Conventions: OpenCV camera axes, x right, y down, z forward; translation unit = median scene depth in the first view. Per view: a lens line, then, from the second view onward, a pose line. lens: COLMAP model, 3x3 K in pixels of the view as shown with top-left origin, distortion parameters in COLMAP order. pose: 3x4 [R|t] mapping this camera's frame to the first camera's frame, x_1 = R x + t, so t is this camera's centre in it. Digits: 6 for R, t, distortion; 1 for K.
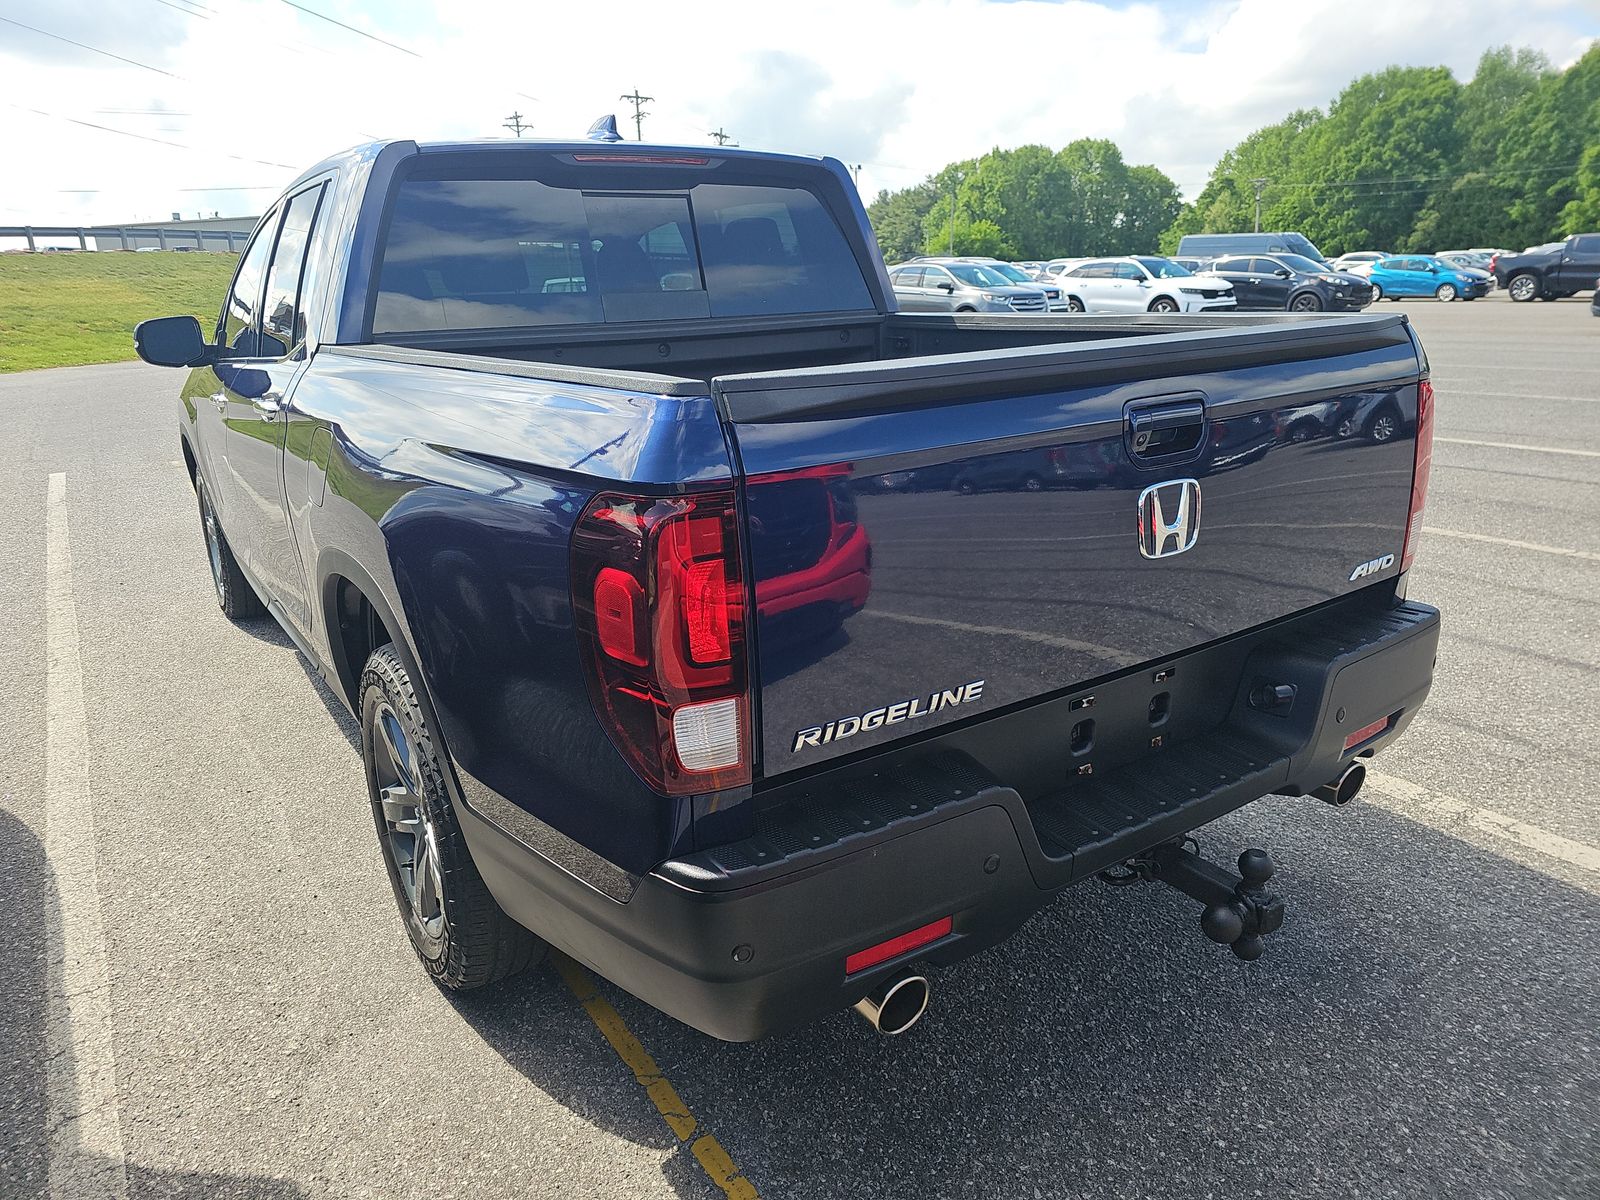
lens RADIAL K [[1079.5, 0, 799.5], [0, 1079.5, 538.3], [0, 0, 1]] dist [0.075957, -0.091613]
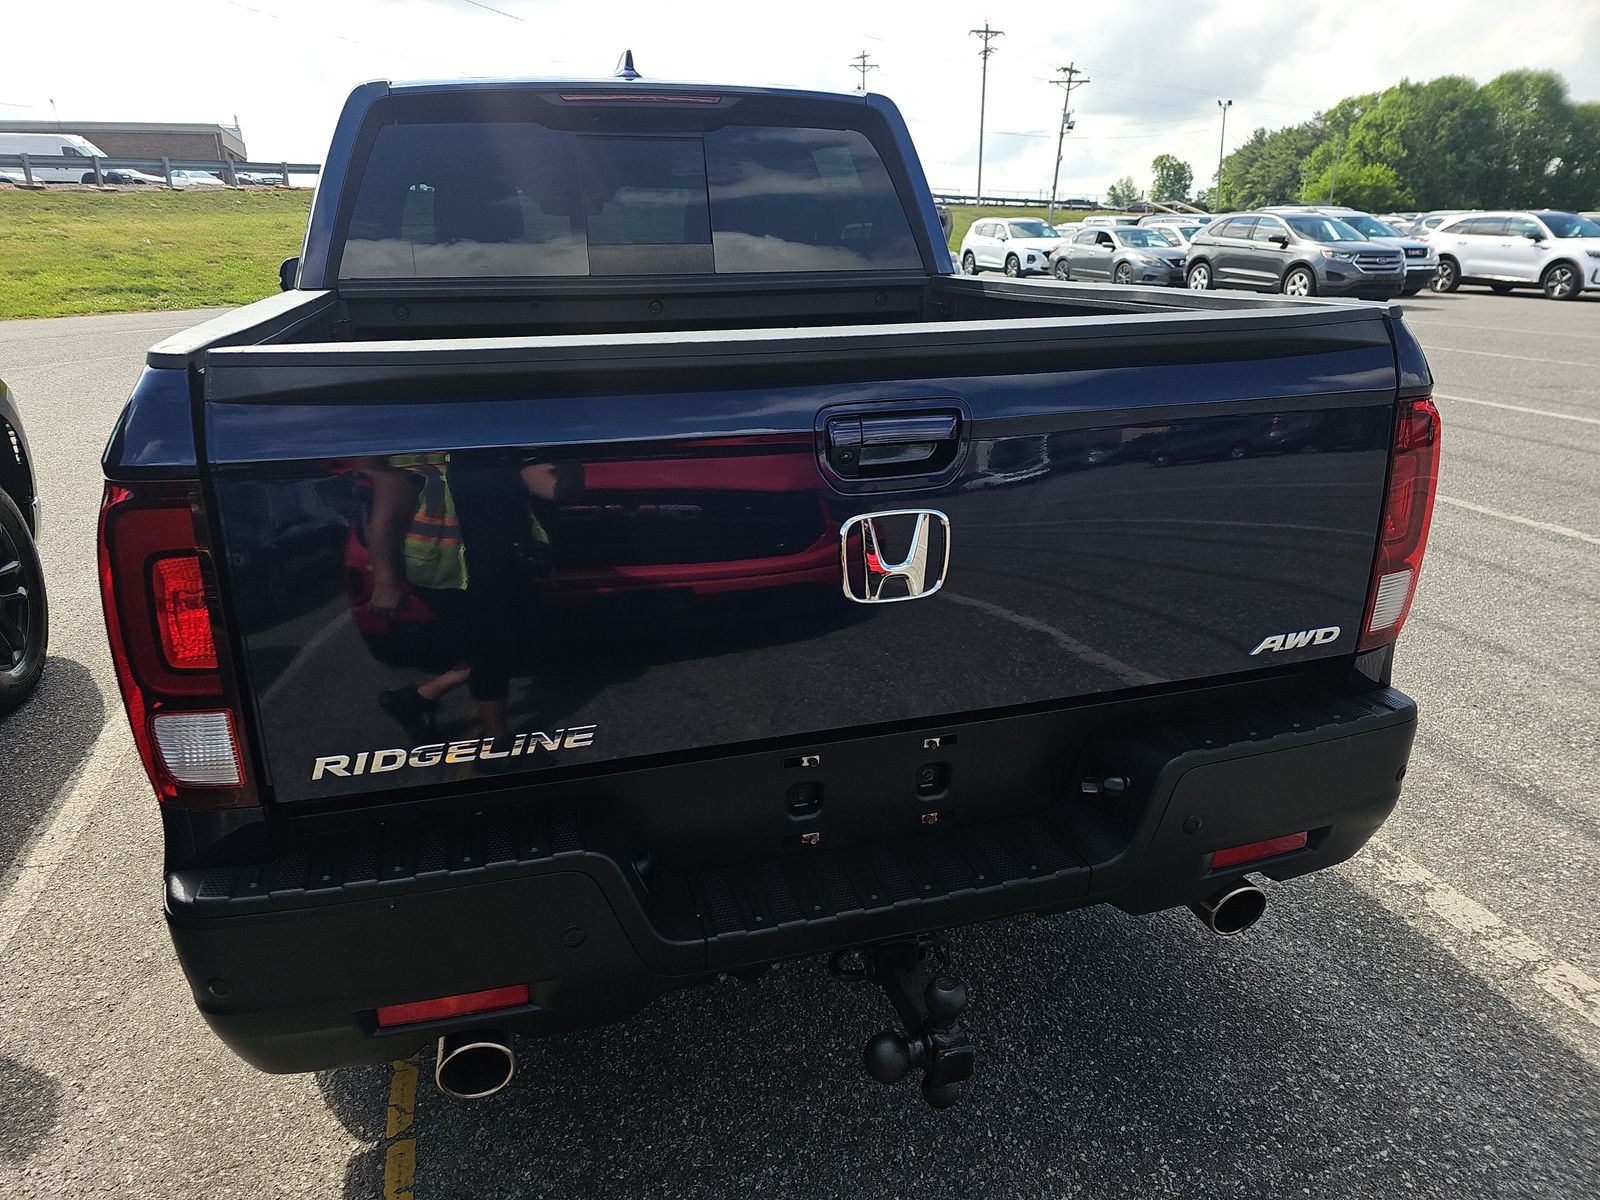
lens RADIAL K [[1088.7, 0, 792.0], [0, 1088.7, 560.2], [0, 0, 1]] dist [0.057546, -0.063173]
pose [[0.954642, 0.108694, -0.277209, 0.312080], [-0.090941, 0.992940, 0.076155, -0.044166], [0.283530, -0.047491, 0.957787, 0.133441]]
